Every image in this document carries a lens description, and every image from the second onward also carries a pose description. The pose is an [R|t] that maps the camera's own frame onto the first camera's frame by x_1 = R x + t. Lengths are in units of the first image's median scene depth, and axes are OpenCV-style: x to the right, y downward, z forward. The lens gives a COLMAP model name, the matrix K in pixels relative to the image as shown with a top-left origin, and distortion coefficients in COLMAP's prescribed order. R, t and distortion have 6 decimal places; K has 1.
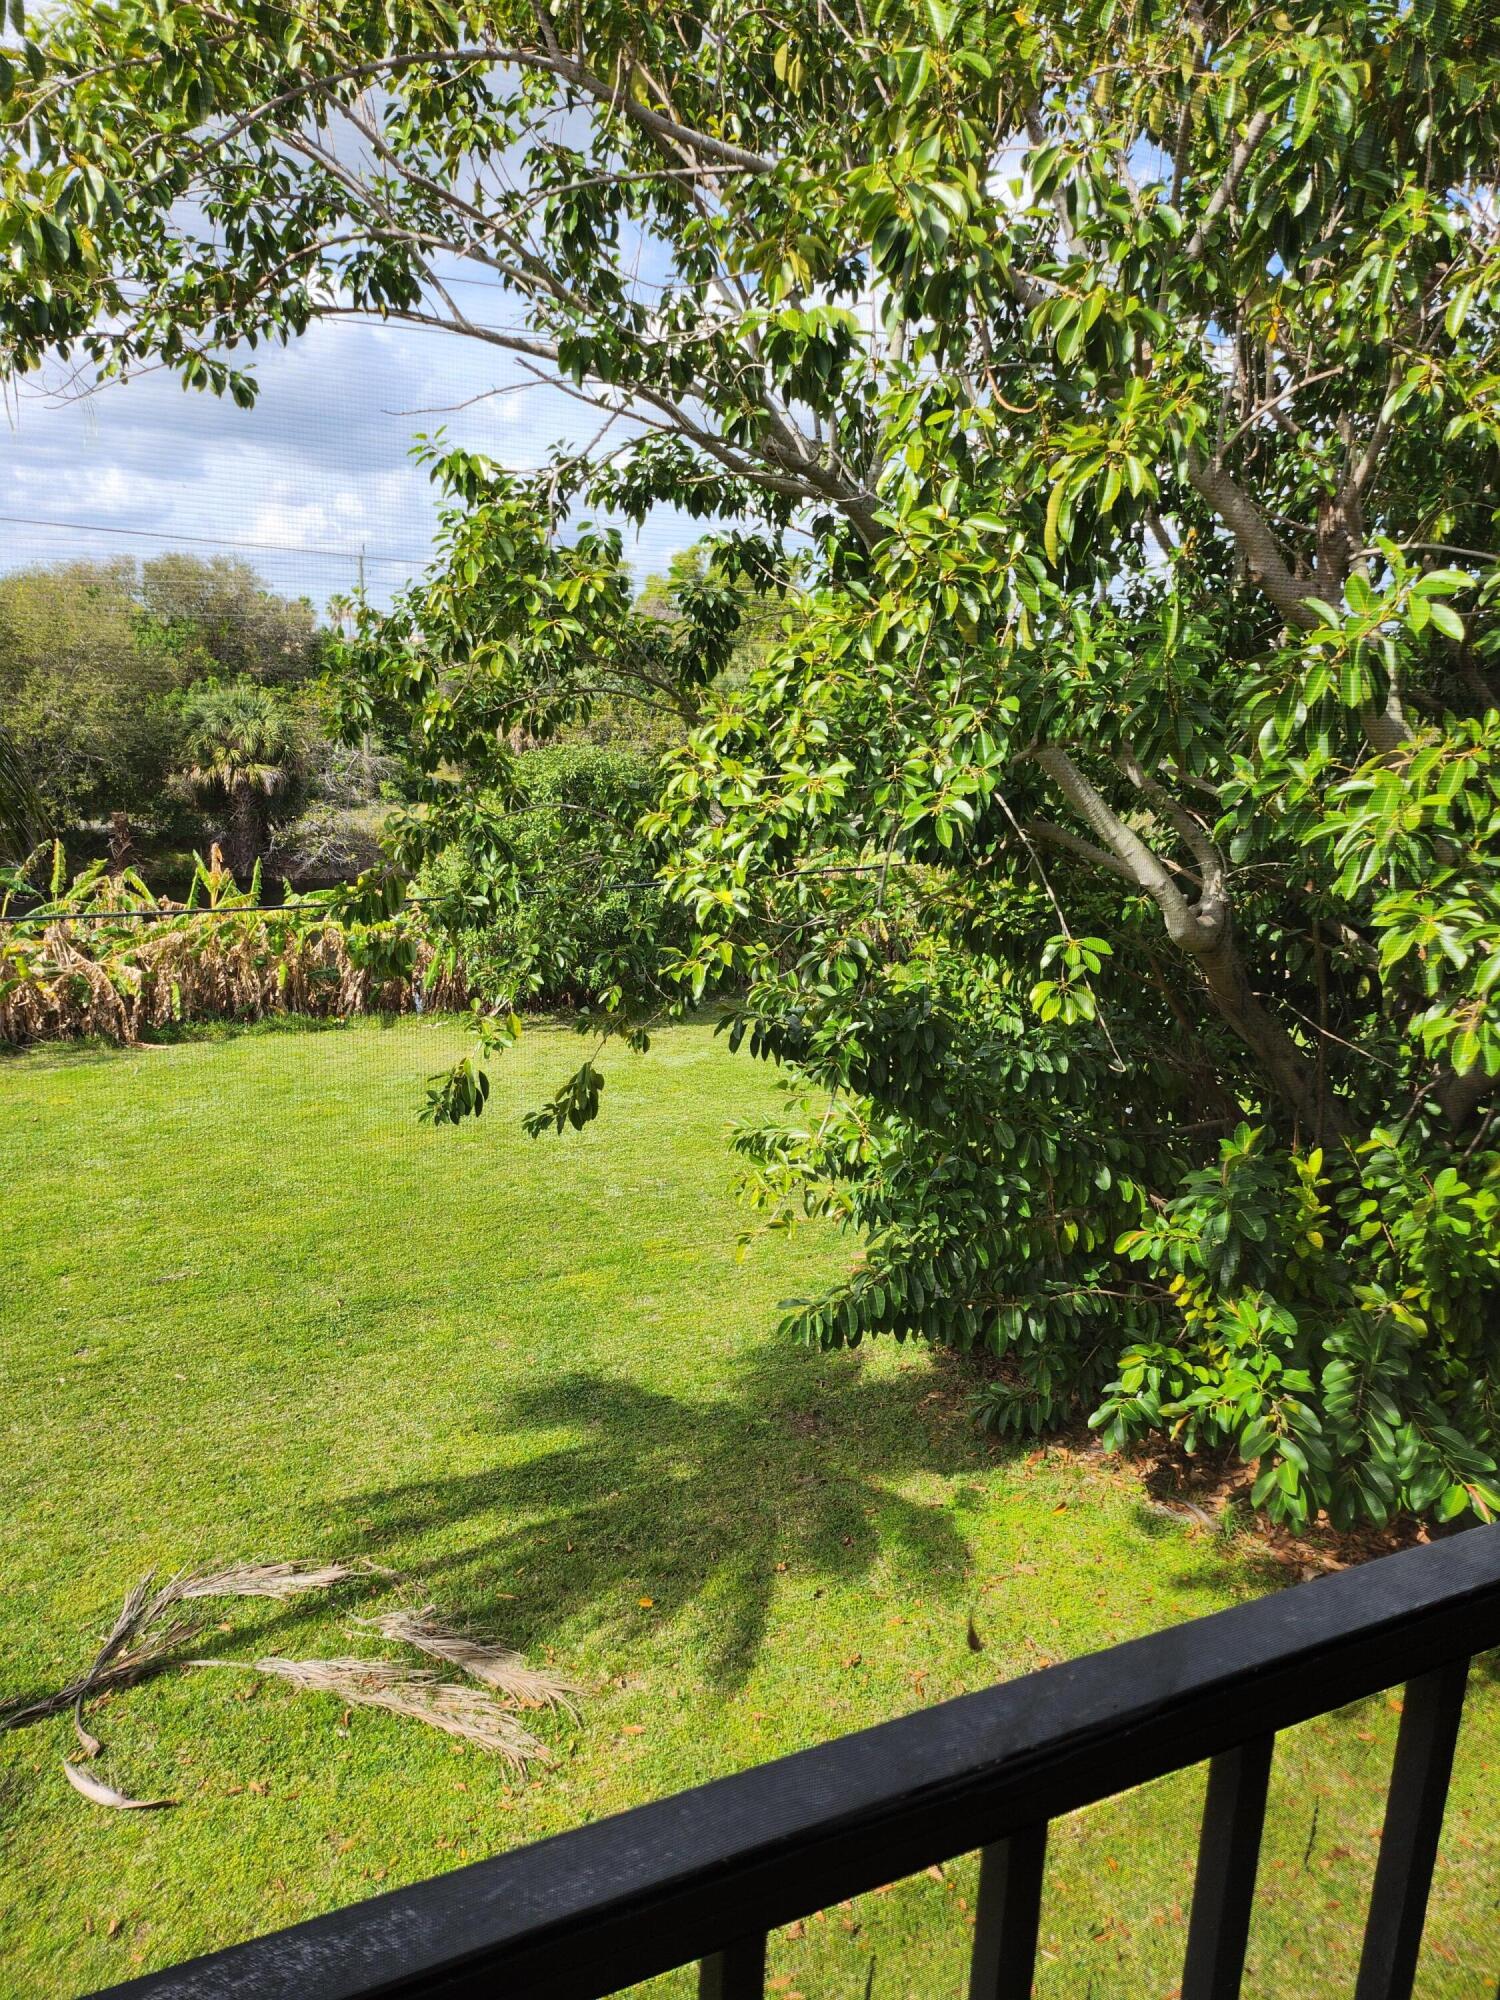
lens RADIAL K [[1402.7, 0, 763.0], [0, 1402.7, 1007.9], [0, 0, 1]] dist [0.071304, -0.070253]
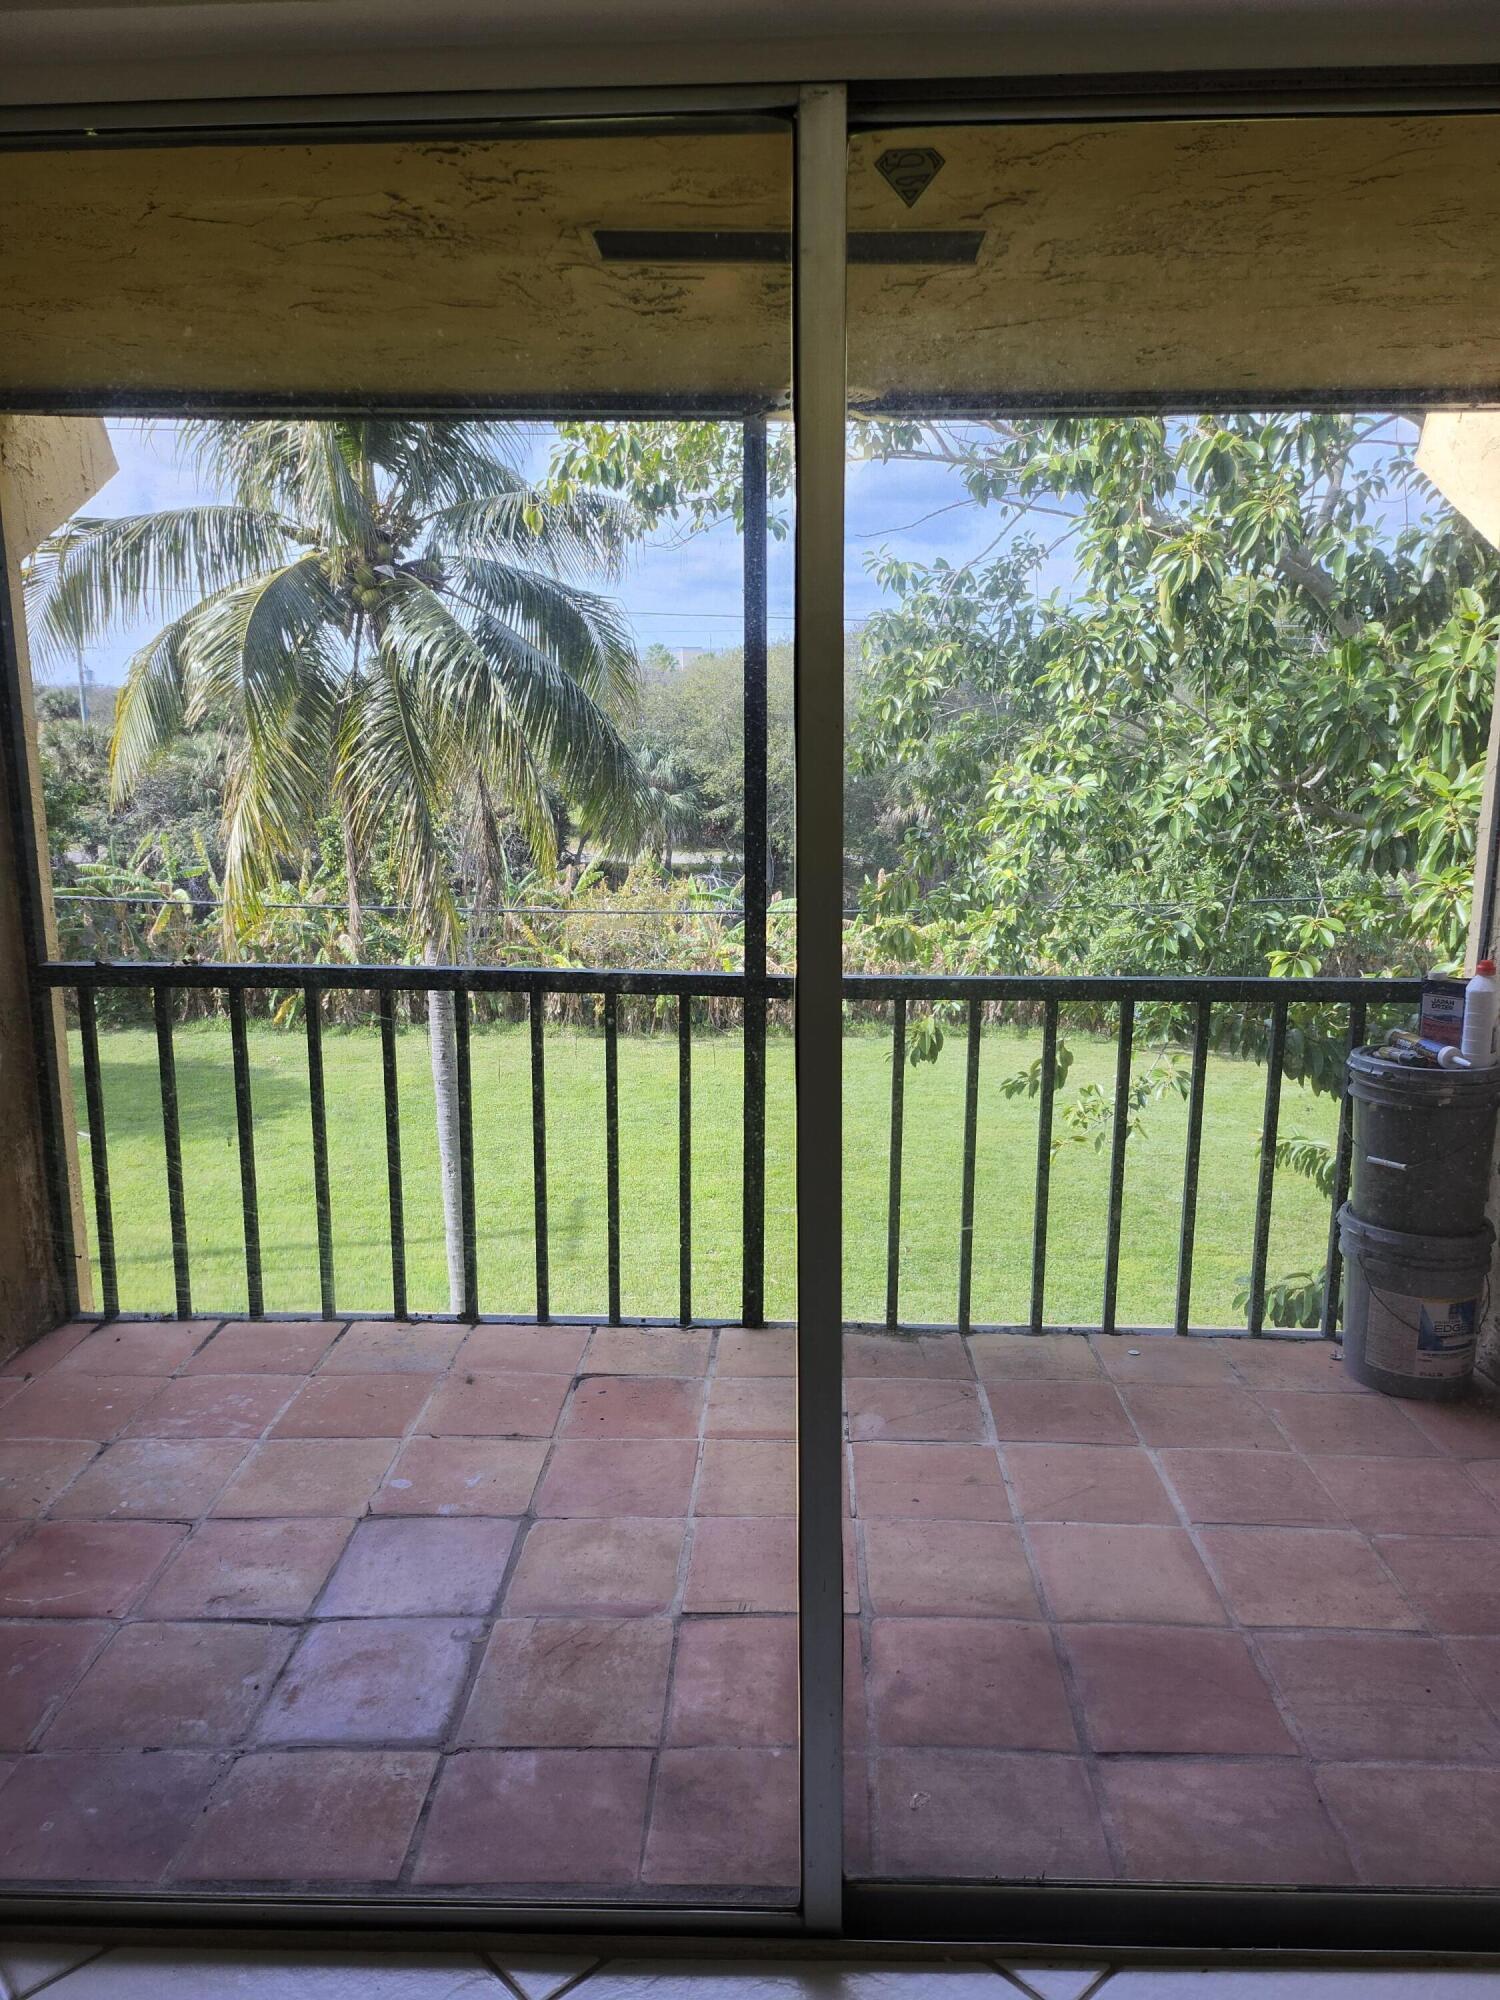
lens RADIAL K [[1402.7, 0, 763.0], [0, 1402.7, 1007.9], [0, 0, 1]] dist [0.071304, -0.070253]
pose [[0.881780, 0.064573, -0.467220, 0.206288], [-0.077401, 0.996966, -0.008290, 0.040482], [0.465267, 0.043473, 0.884102, -0.159948]]
